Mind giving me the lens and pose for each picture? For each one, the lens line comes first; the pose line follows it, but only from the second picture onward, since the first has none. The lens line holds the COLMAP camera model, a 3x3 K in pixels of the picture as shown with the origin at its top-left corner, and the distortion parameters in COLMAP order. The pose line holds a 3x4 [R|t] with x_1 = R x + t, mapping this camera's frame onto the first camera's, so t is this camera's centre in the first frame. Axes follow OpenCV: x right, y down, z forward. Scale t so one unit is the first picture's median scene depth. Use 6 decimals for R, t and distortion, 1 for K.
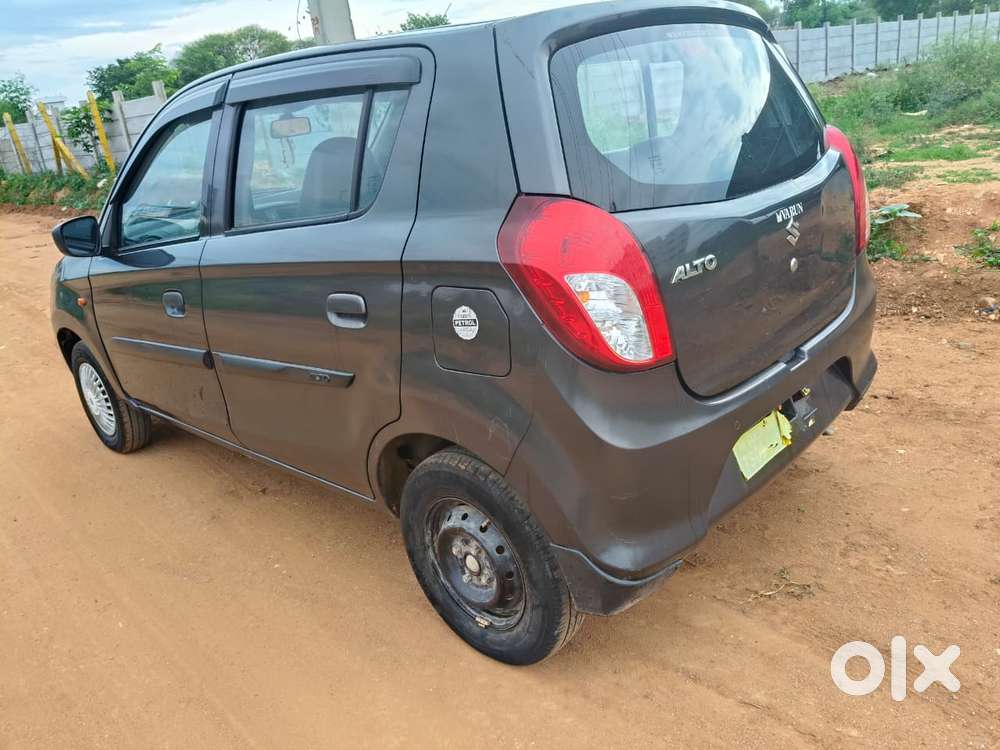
lens RADIAL K [[809.7, 0, 493.5], [0, 809.7, 367.1], [0, 0, 1]] dist [0.027785, -0.010321]
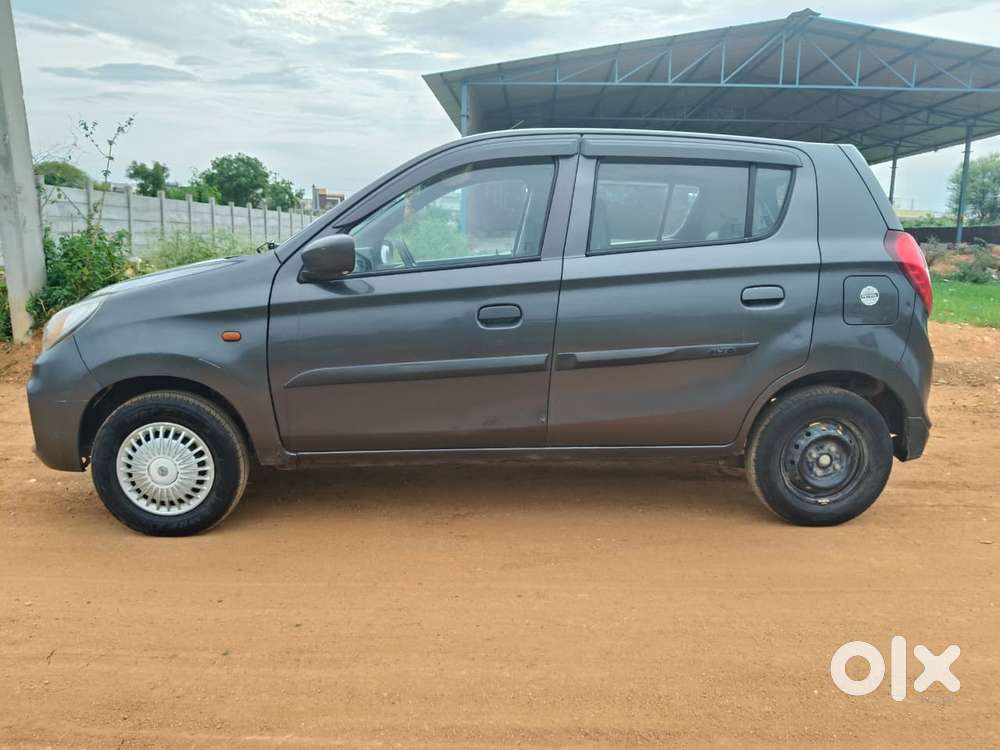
lens RADIAL K [[809.7, 0, 493.5], [0, 809.7, 367.1], [0, 0, 1]] dist [0.027785, -0.010321]
pose [[0.663693, 0.008444, 0.747957, -1.632354], [0.152999, 0.977263, -0.146795, 0.199264], [-0.732190, 0.211863, 0.647311, 0.409361]]
